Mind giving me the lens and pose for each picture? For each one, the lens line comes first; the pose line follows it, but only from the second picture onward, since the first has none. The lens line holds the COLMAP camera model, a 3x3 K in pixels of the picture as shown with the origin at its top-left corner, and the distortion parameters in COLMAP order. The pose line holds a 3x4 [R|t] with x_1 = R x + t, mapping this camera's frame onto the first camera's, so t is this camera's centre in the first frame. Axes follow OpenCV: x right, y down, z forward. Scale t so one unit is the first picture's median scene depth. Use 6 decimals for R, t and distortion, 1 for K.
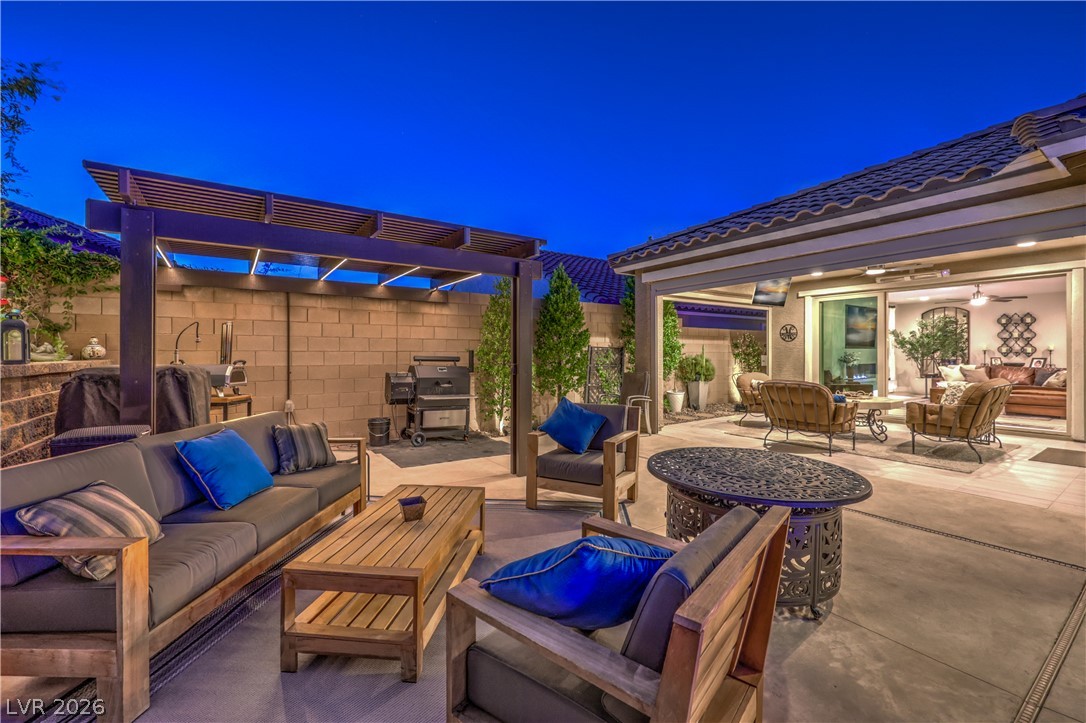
lens RADIAL K [[448.5, 0, 550.9], [0, 448.5, 355.3], [0, 0, 1]] dist [-0.000063, 0.000308]
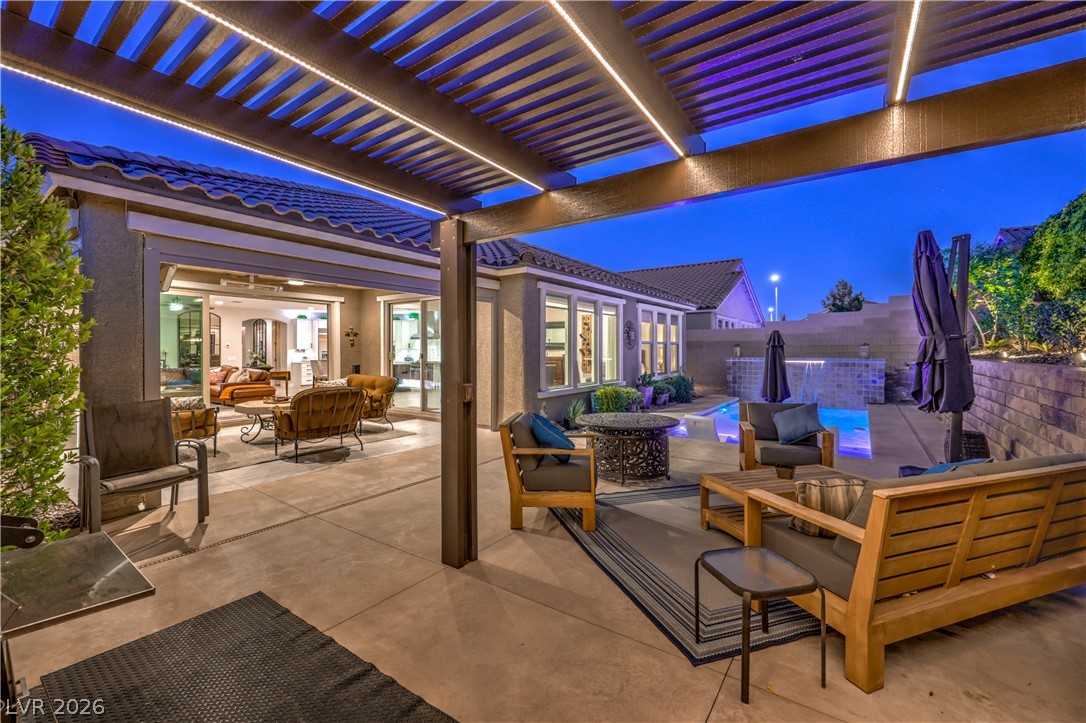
lens RADIAL K [[444.6, 0, 548.7], [0, 444.6, 350.9], [0, 0, 1]] dist [0.001296, 0.000071]
pose [[-0.342578, 0.002855, 0.939485, -0.342245], [0.005911, 0.999982, -0.000883, -0.012022], [-0.939471, 0.005250, -0.342588, 0.550386]]
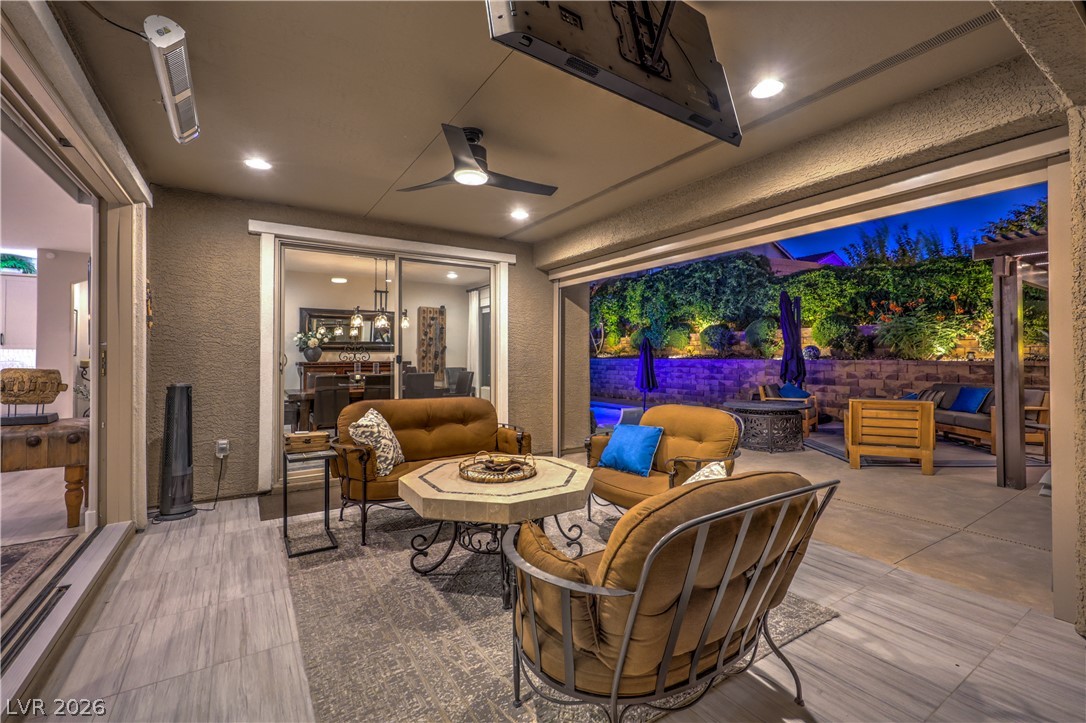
lens RADIAL K [[467.7, 0, 547.9], [0, 467.7, 349.8], [0, 0, 1]] dist [0.000357, 0.000097]
pose [[-0.999469, 0.006519, 0.031922, 0.430385], [0.006167, 0.999919, -0.011106, -0.007966], [-0.031991, -0.010903, -0.999429, 0.996442]]
